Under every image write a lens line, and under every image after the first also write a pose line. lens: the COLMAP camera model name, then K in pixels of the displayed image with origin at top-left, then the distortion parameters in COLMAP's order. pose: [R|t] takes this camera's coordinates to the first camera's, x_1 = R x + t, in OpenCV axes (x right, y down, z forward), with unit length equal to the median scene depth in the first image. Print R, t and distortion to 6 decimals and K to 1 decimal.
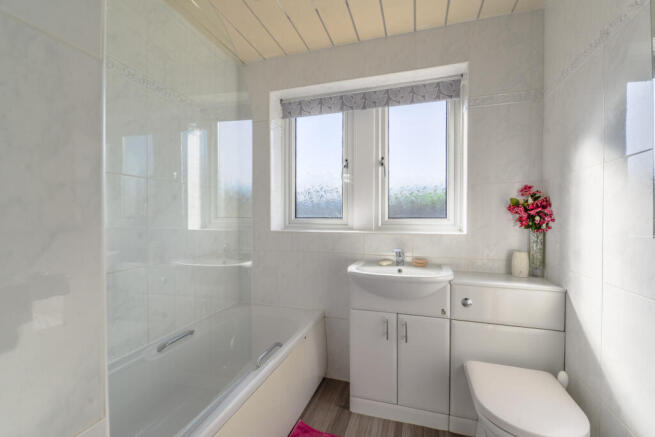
lens RADIAL K [[284.3, 0, 327.5], [0, 284.3, 218.5], [0, 0, 1]] dist [0.001169, 0.000047]
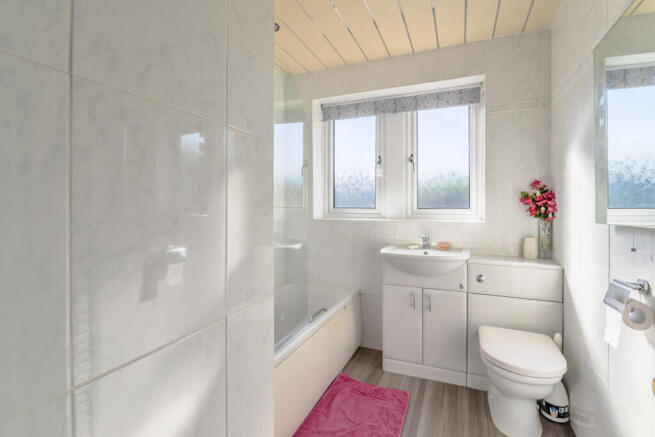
lens RADIAL K [[311.6, 0, 327.7], [0, 311.6, 203.8], [0, 0, 1]] dist [-0.001040, -0.000045]
pose [[0.995208, -0.000386, -0.097783, -0.020456], [-0.001075, 0.999889, -0.014885, -0.000497], [0.097778, 0.014918, 0.995096, -0.301147]]
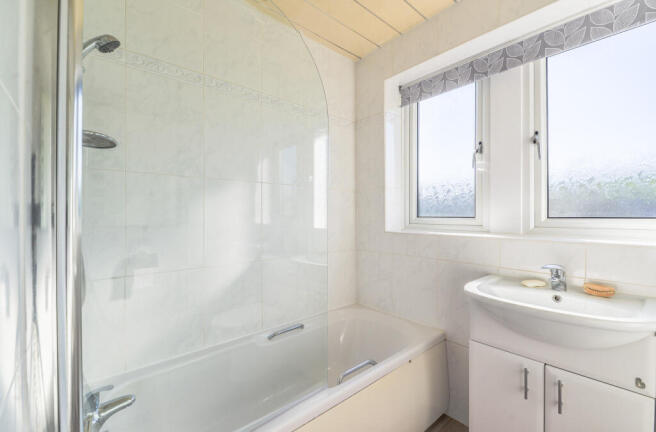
lens RADIAL K [[277.9, 0, 328.0], [0, 277.9, 216.0], [0, 0, 1]] dist [0.000187, -0.005062]
pose [[0.848152, -0.001530, -0.529751, 0.136982], [0.001186, 0.999999, -0.000989, -0.006708], [0.529752, 0.000210, 0.848153, 0.163043]]
